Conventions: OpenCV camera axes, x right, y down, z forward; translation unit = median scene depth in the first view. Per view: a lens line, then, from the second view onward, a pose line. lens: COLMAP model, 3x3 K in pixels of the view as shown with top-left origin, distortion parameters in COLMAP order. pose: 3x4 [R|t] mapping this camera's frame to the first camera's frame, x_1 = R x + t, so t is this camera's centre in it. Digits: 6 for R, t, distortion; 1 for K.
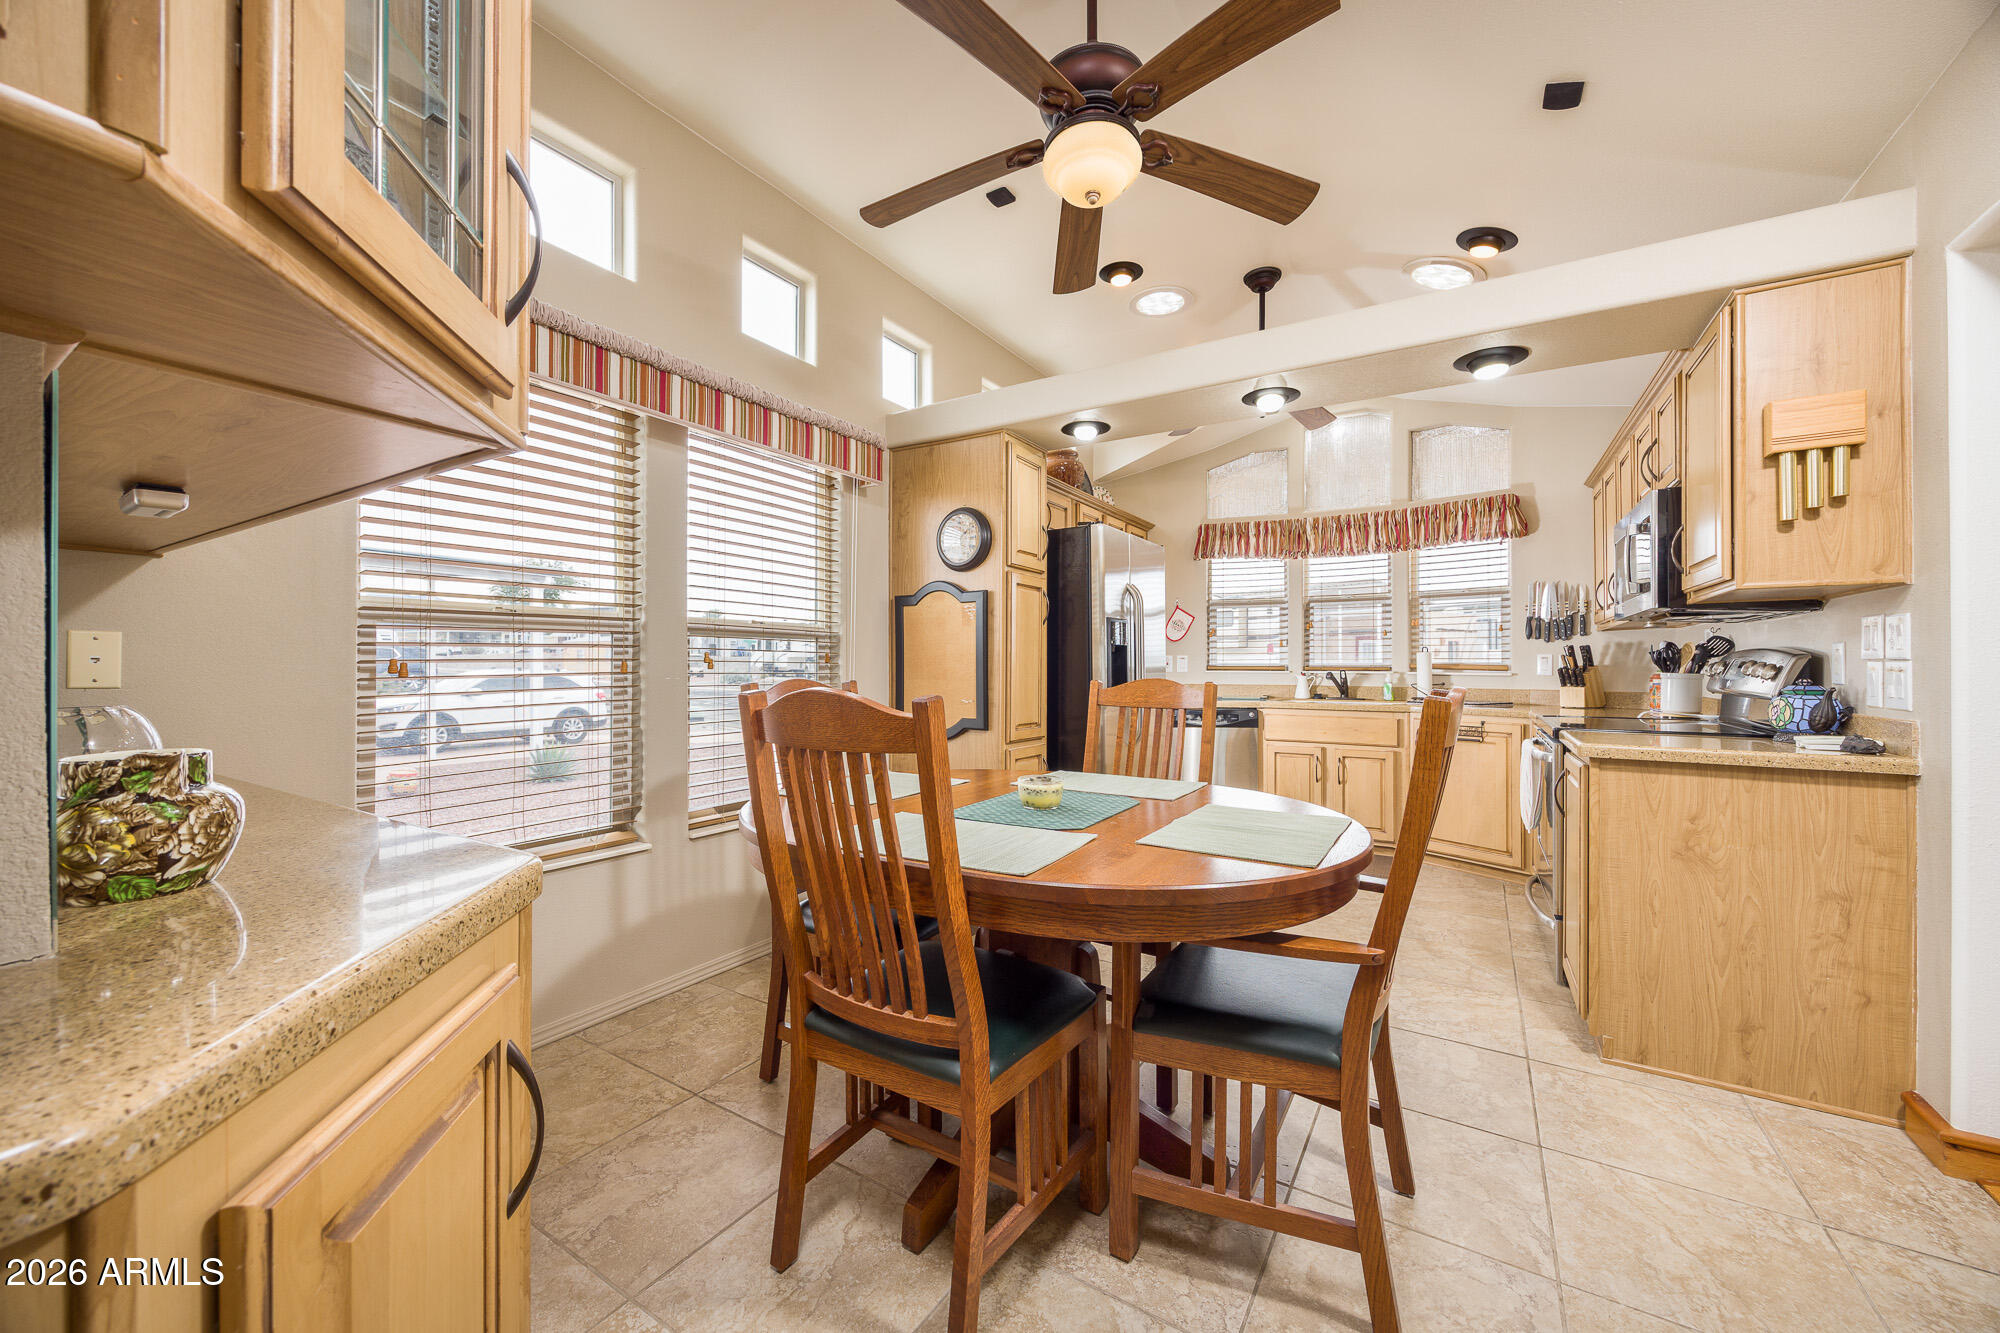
lens RADIAL K [[762.6, 0, 1003.9], [0, 762.6, 660.9], [0, 0, 1]] dist [0.000611, 0.000417]
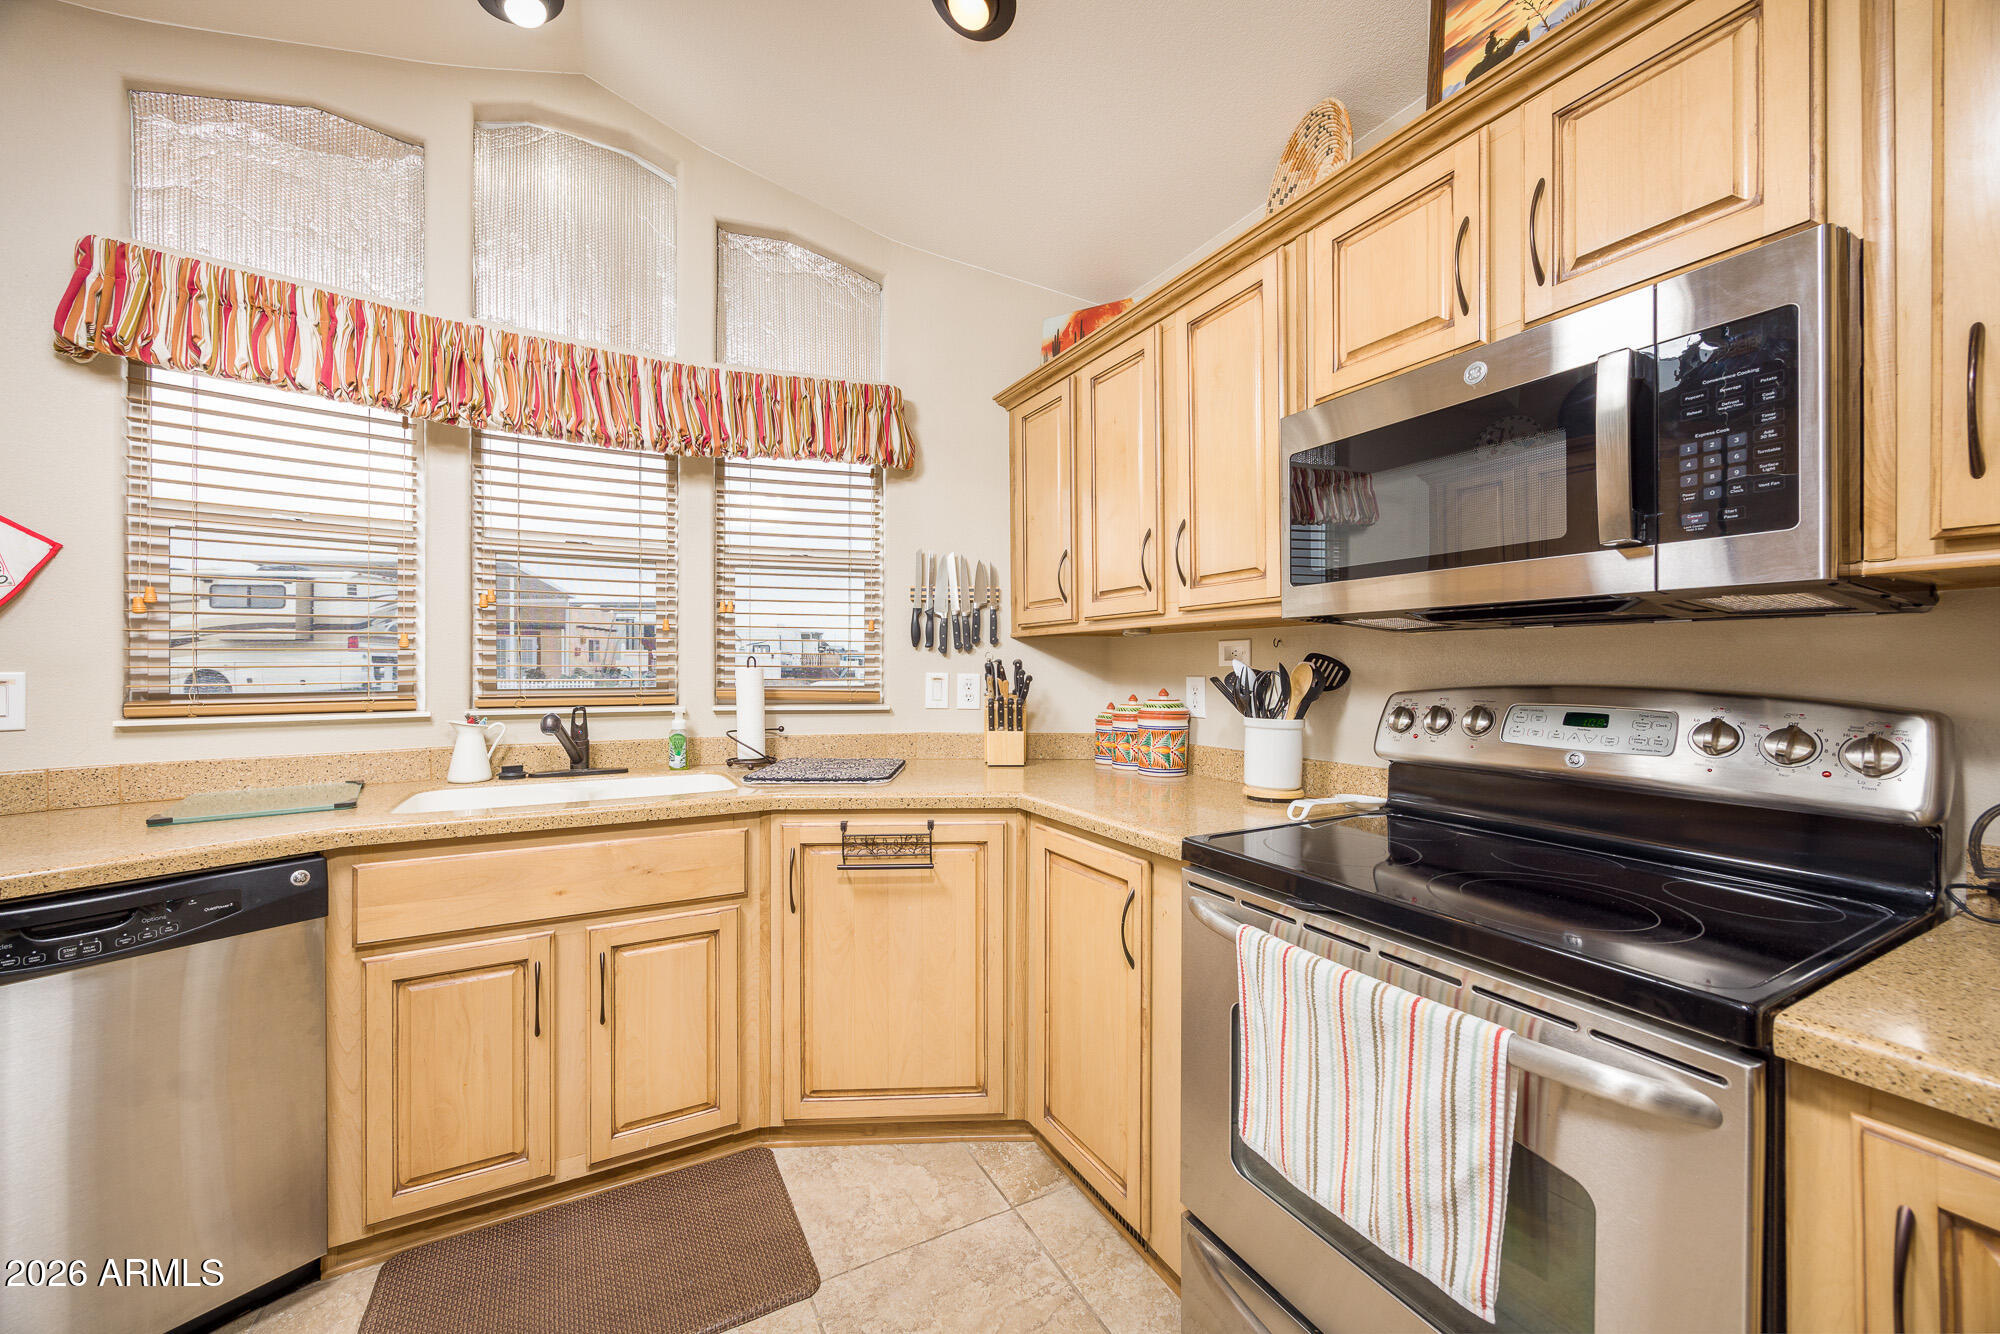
lens RADIAL K [[762.6, 0, 1003.9], [0, 762.6, 661.4], [0, 0, 1]] dist [0.000611, 0.000417]
pose [[0.504341, 0.004482, 0.863493, 0.198012], [-0.007326, 0.999973, -0.000911, -0.014833], [-0.863473, -0.005867, 0.504360, 0.586146]]
